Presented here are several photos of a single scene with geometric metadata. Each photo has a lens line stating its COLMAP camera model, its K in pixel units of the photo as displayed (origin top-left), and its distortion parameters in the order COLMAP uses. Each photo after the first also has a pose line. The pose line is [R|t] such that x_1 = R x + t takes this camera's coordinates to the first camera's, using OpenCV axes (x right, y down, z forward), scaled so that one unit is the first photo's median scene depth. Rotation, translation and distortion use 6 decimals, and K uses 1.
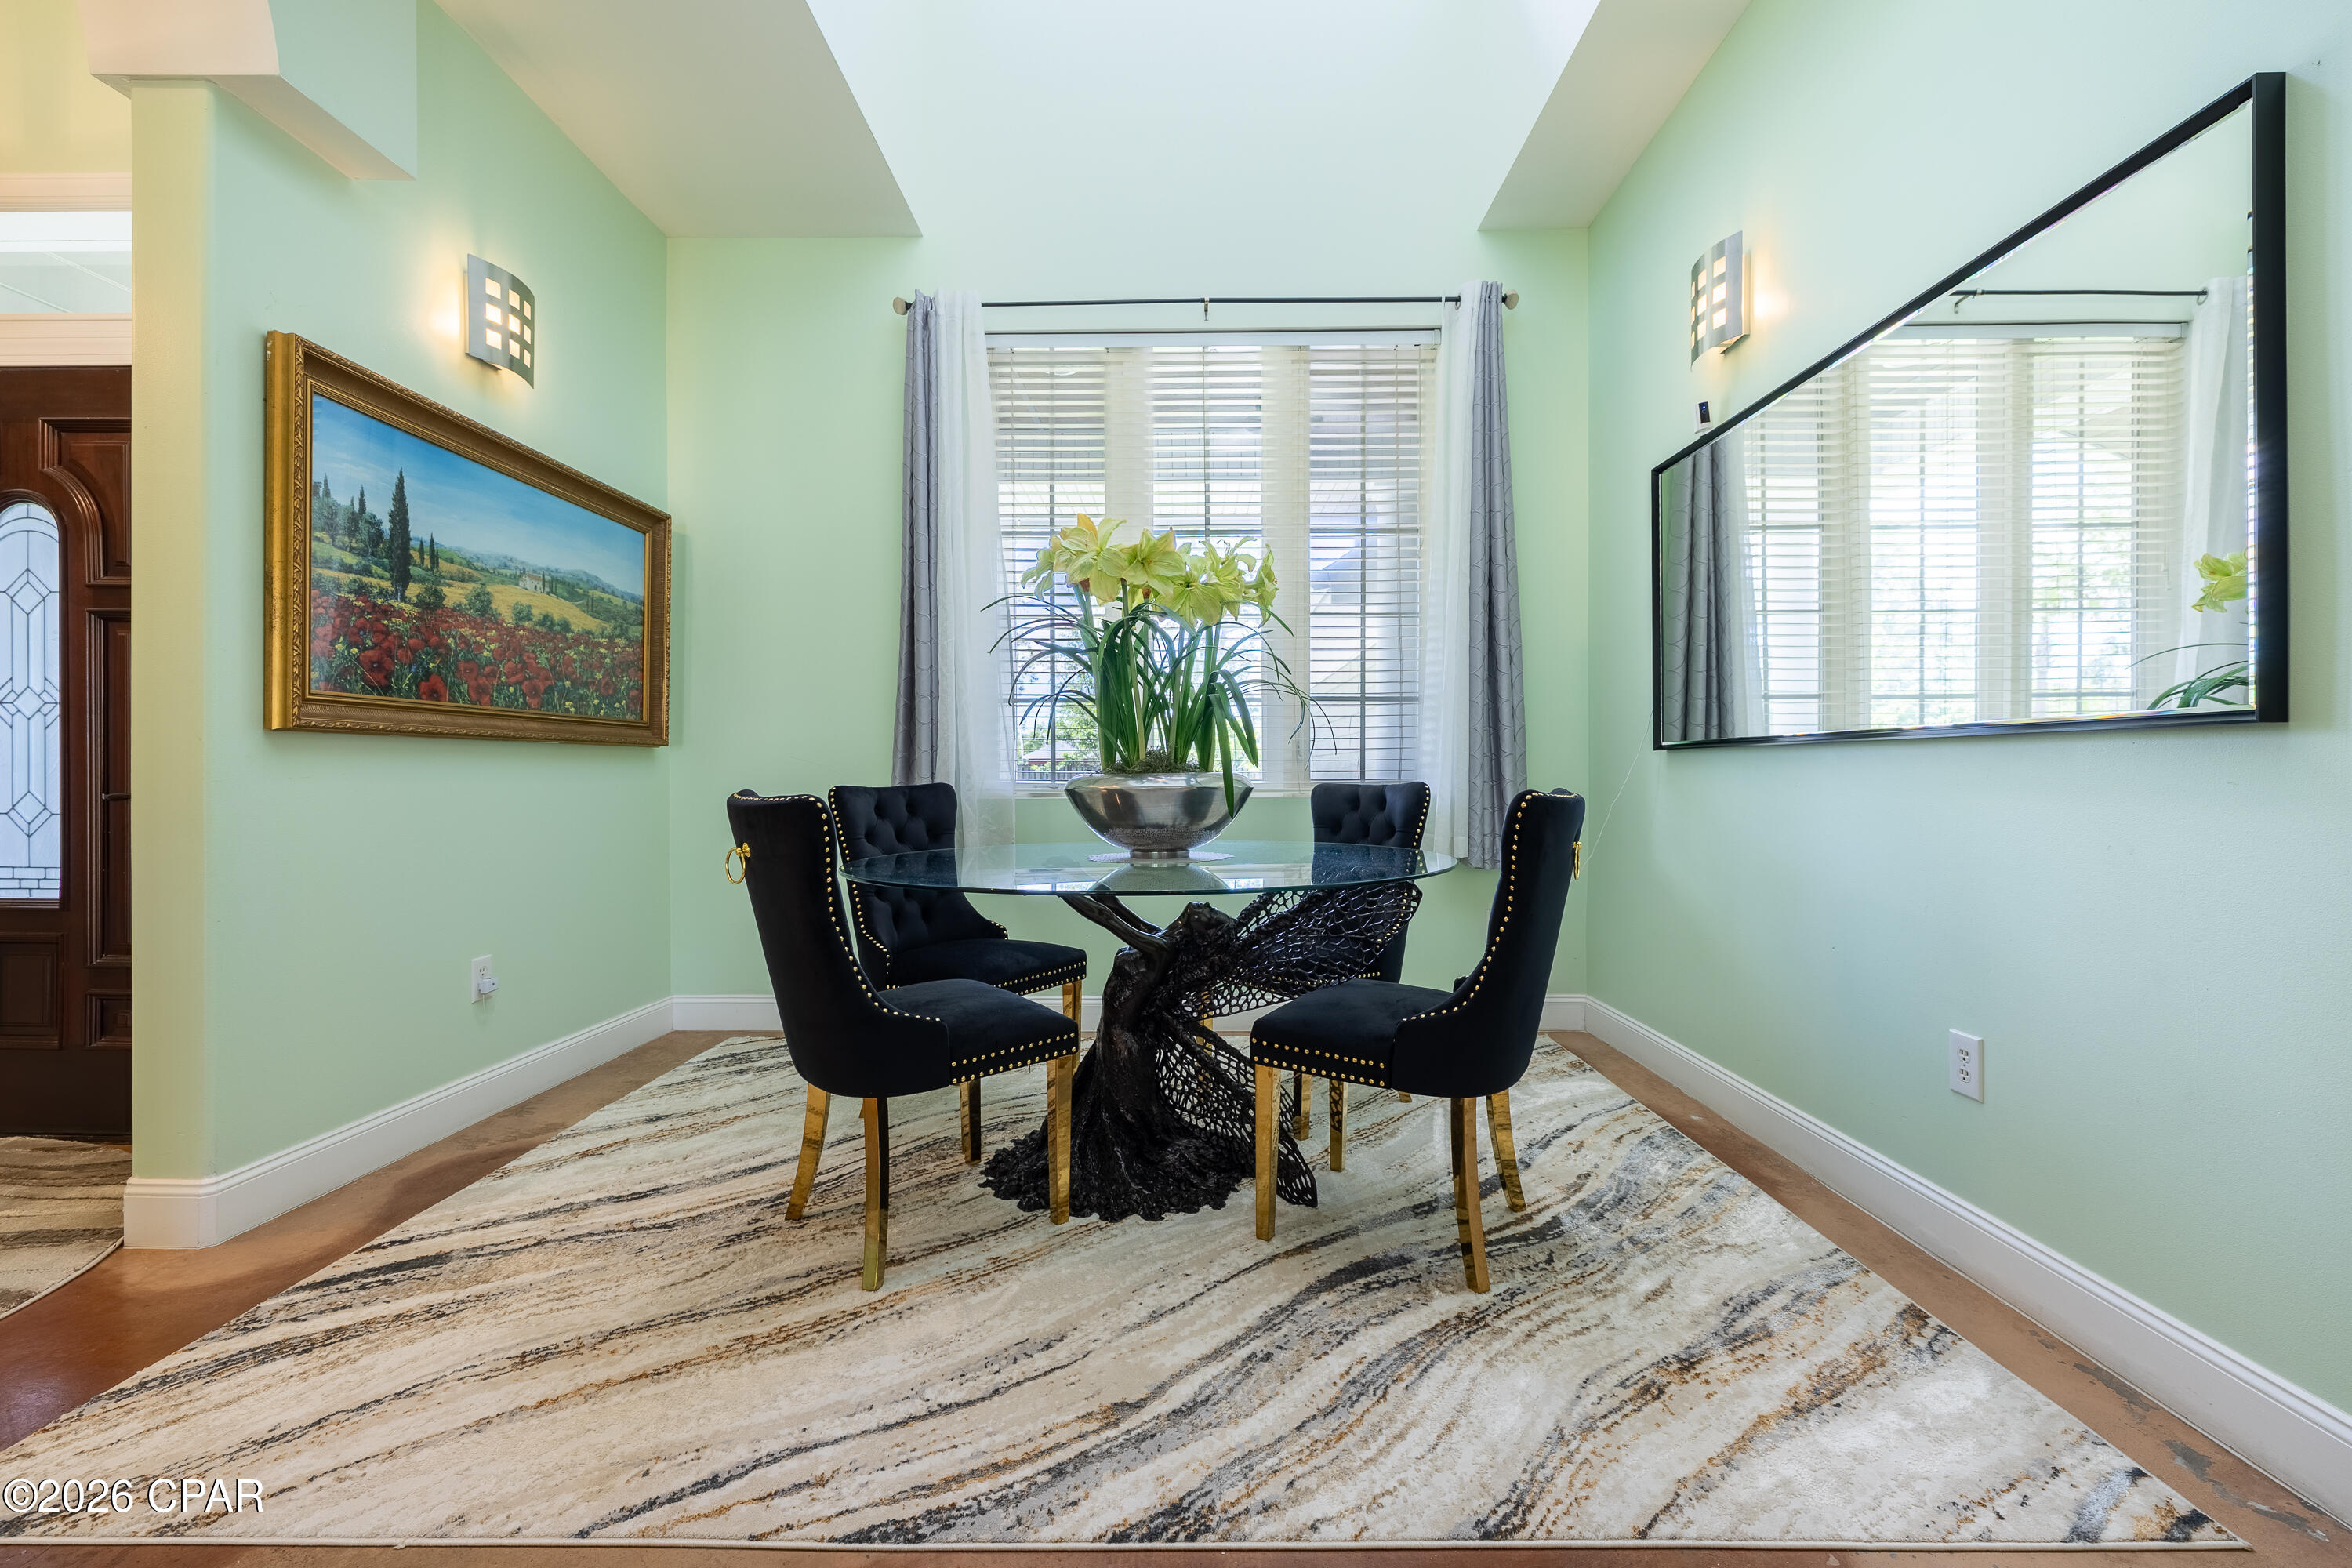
lens RADIAL K [[984.8, 0, 1184.2], [0, 984.8, 783.1], [0, 0, 1]] dist [-0.000183, 0.000415]
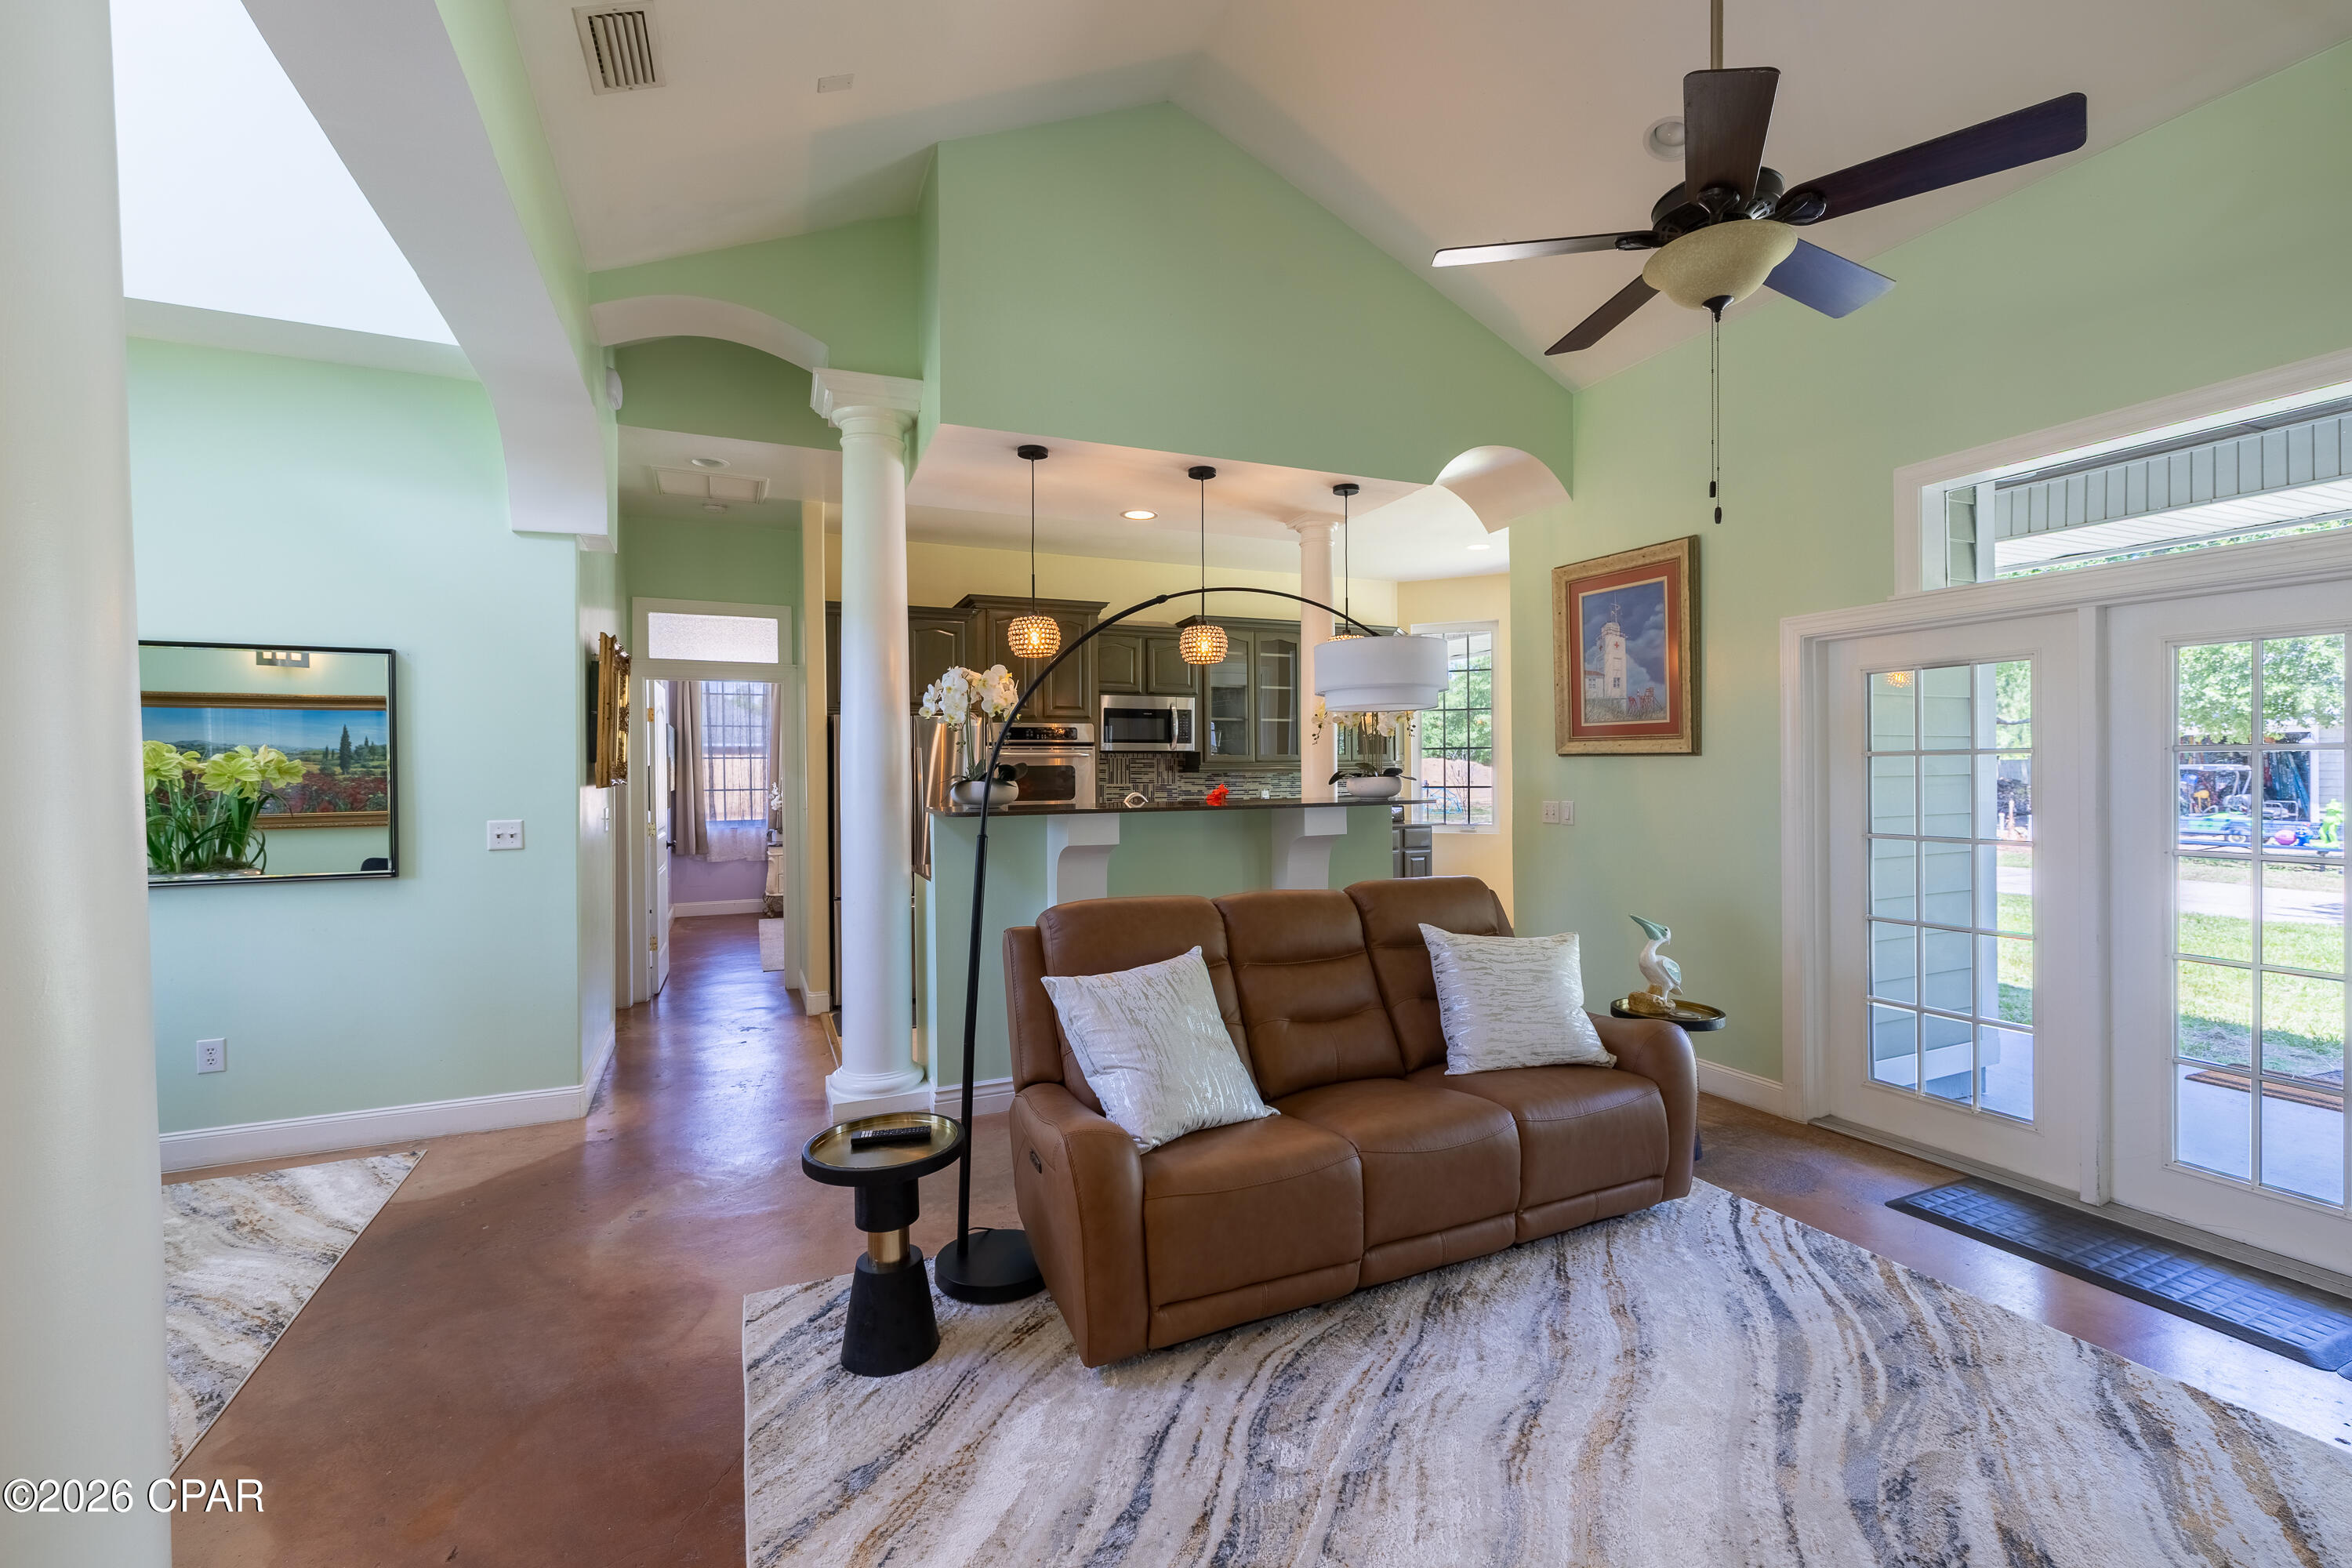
lens RADIAL K [[984.8, 0, 1187.2], [0, 984.8, 782.7], [0, 0, 1]] dist [-0.000183, 0.000415]
pose [[-0.424874, -0.007233, 0.905224, -1.275170], [0.016251, 0.999746, 0.015615, -0.177210], [-0.905107, 0.021345, -0.424648, 0.068427]]
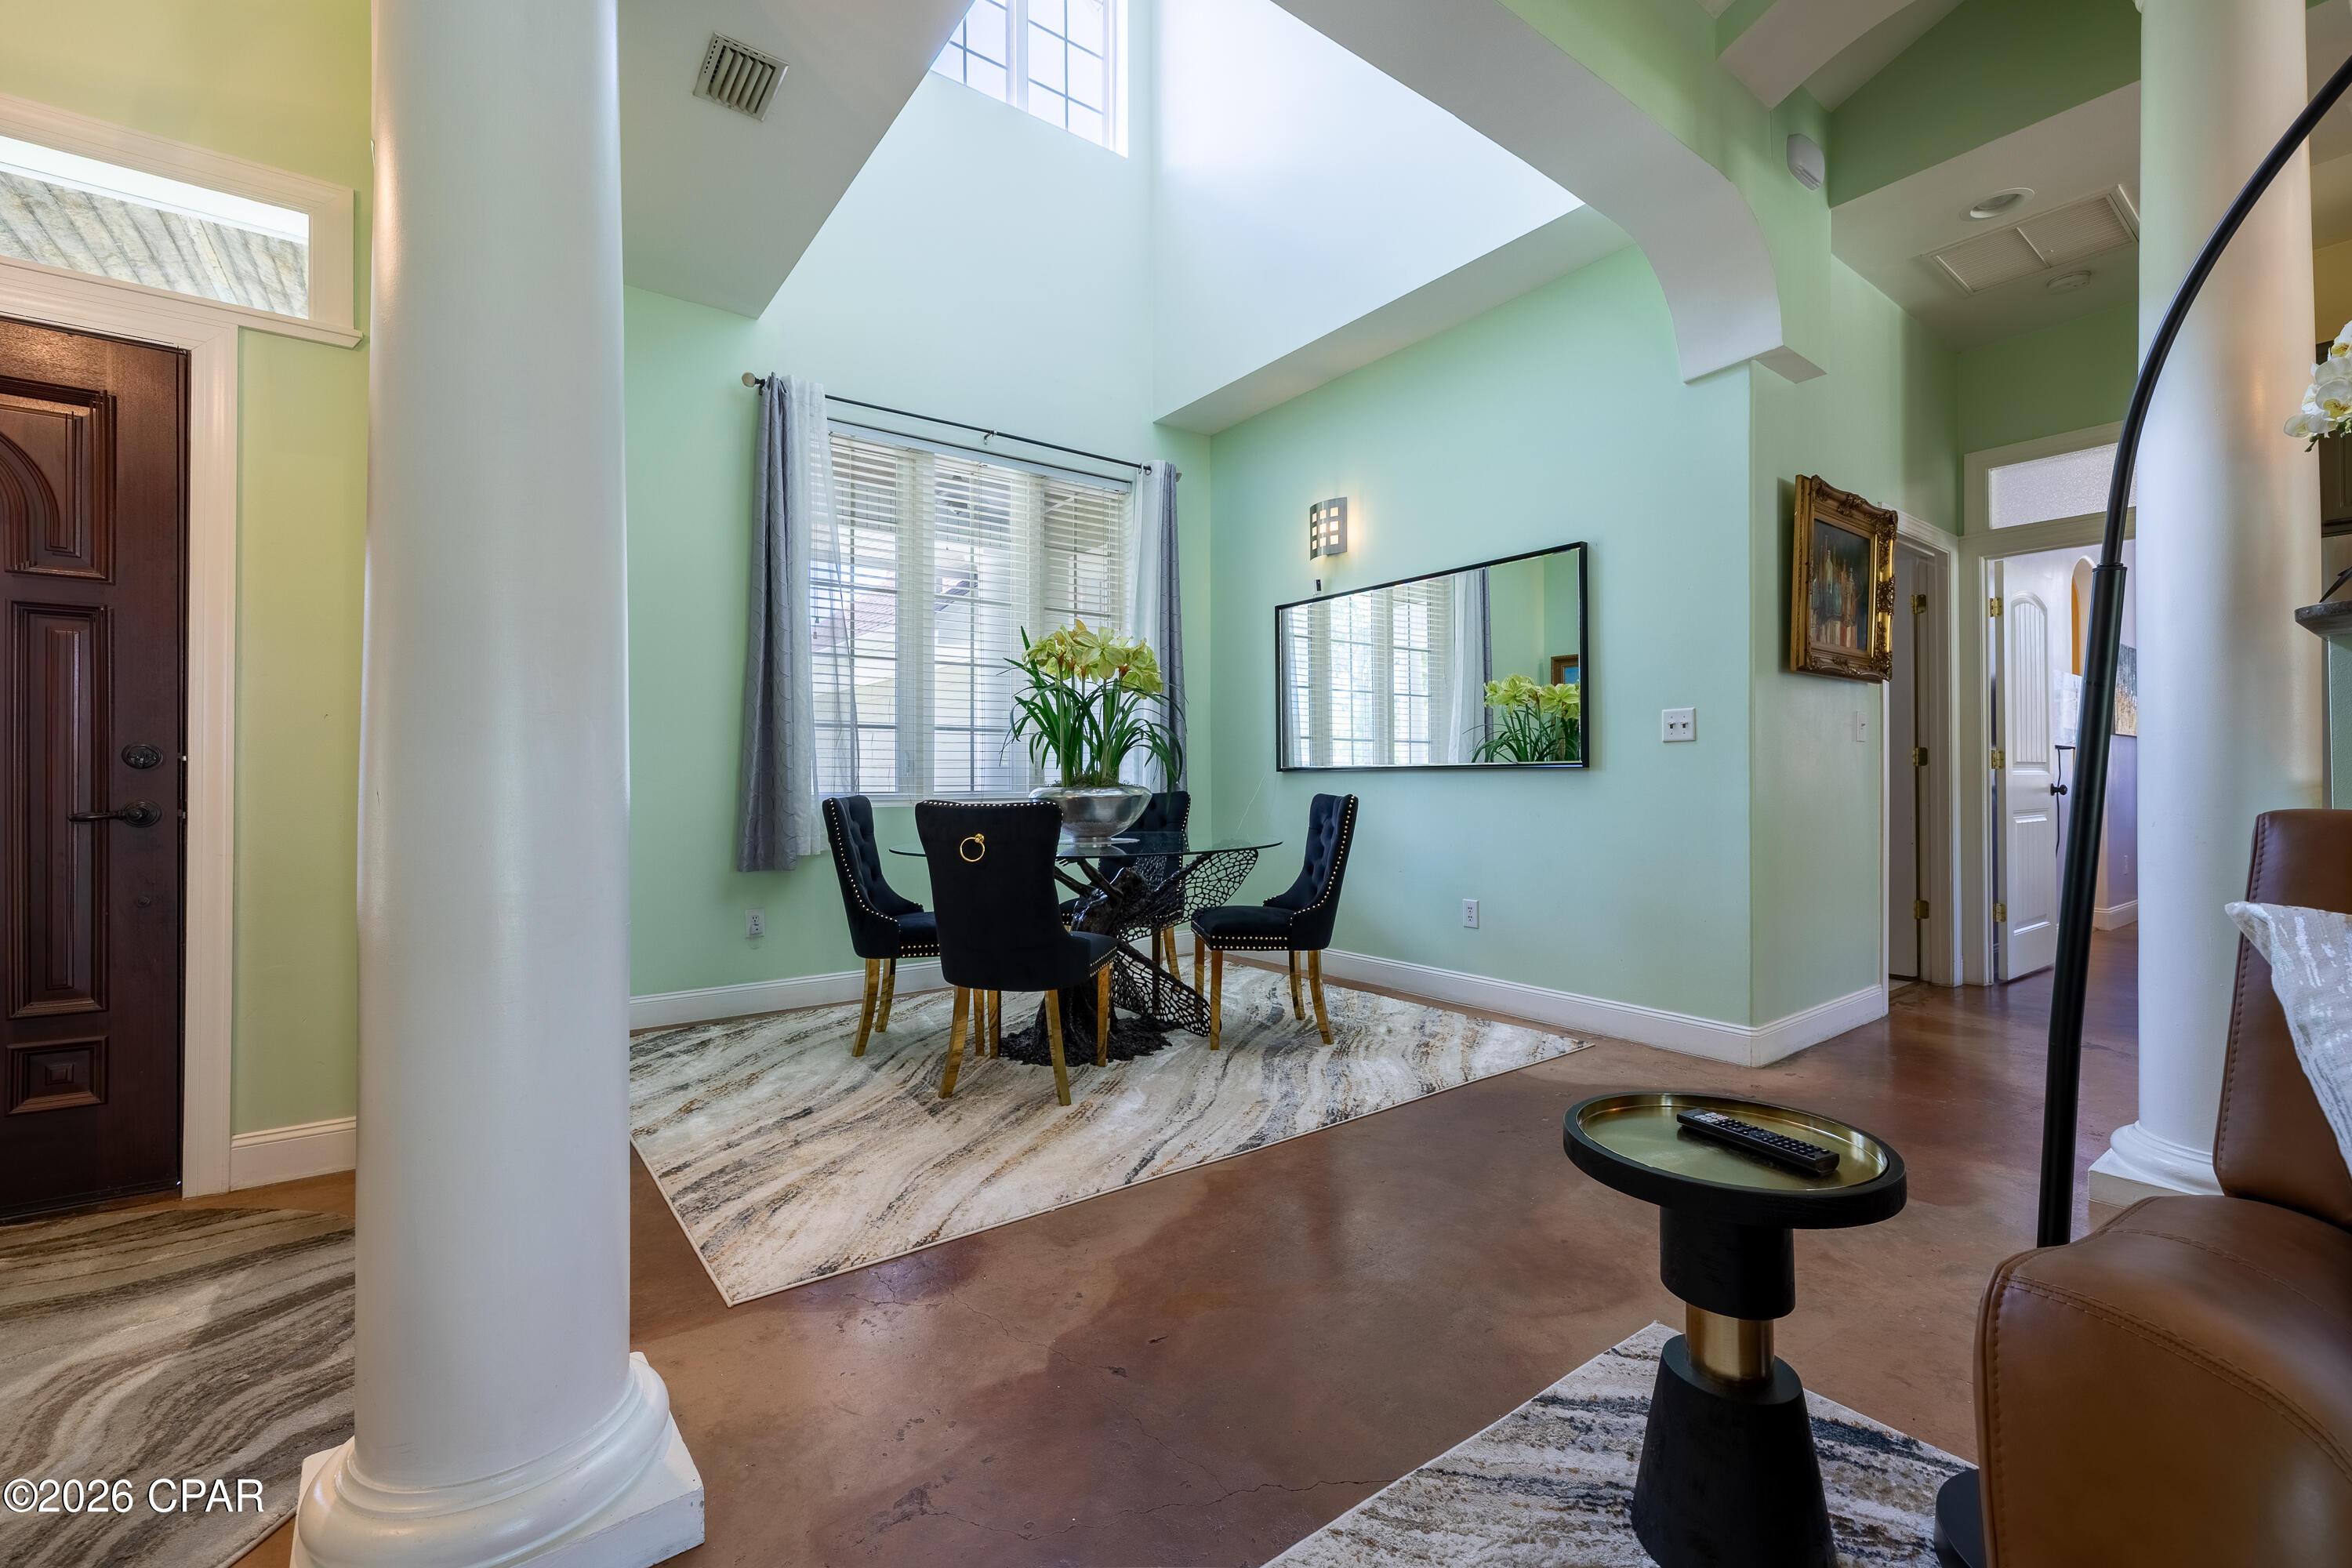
lens RADIAL K [[984.8, 0, 1181.8], [0, 984.8, 777.6], [0, 0, 1]] dist [-0.000183, 0.000415]
pose [[0.794180, 0.000192, 0.607682, -0.821380], [0.009196, 0.999882, -0.012334, -0.003147], [-0.607612, 0.015384, 0.794085, -0.294717]]
